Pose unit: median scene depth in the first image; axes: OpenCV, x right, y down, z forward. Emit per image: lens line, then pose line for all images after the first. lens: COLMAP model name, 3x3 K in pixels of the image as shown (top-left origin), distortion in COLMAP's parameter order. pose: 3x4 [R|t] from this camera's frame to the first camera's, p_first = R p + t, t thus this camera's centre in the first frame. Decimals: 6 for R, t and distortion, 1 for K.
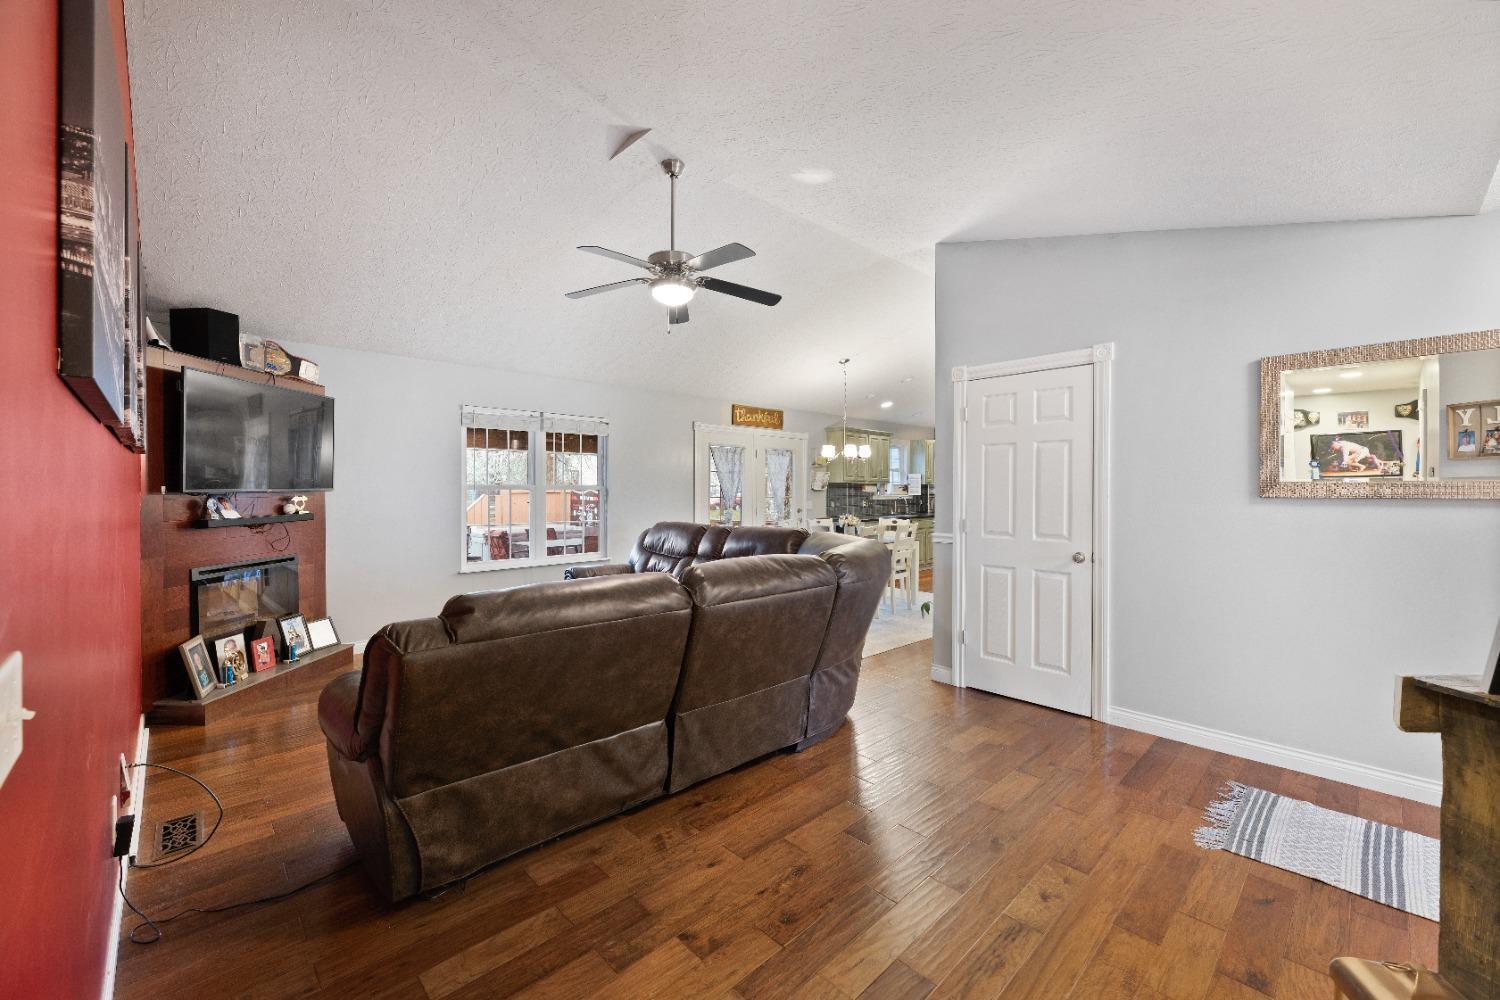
lens RADIAL K [[602.8, 0, 744.5], [0, 602.8, 496.0], [0, 0, 1]] dist [-0.000570, -0.000065]
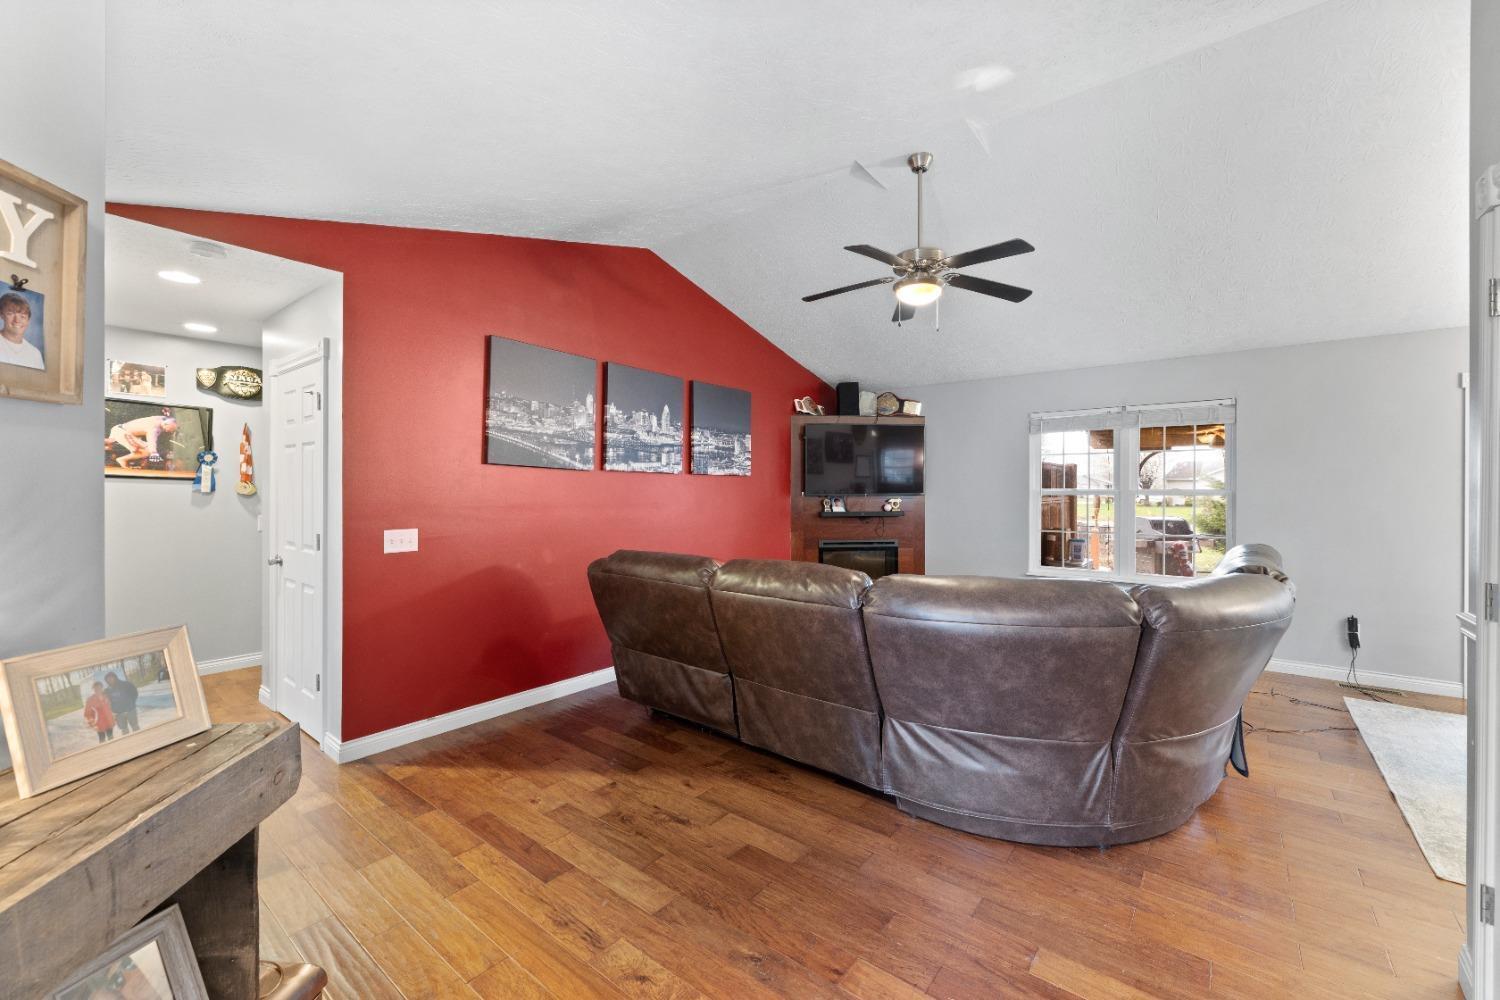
lens RADIAL K [[602.8, 0, 743.6], [0, 602.8, 492.6], [0, 0, 1]] dist [-0.000570, -0.000065]
pose [[0.137963, 0.001572, -0.990436, 1.041205], [-0.012360, 0.999924, -0.000135, -0.015904], [0.990360, 0.012261, 0.137971, 0.779158]]
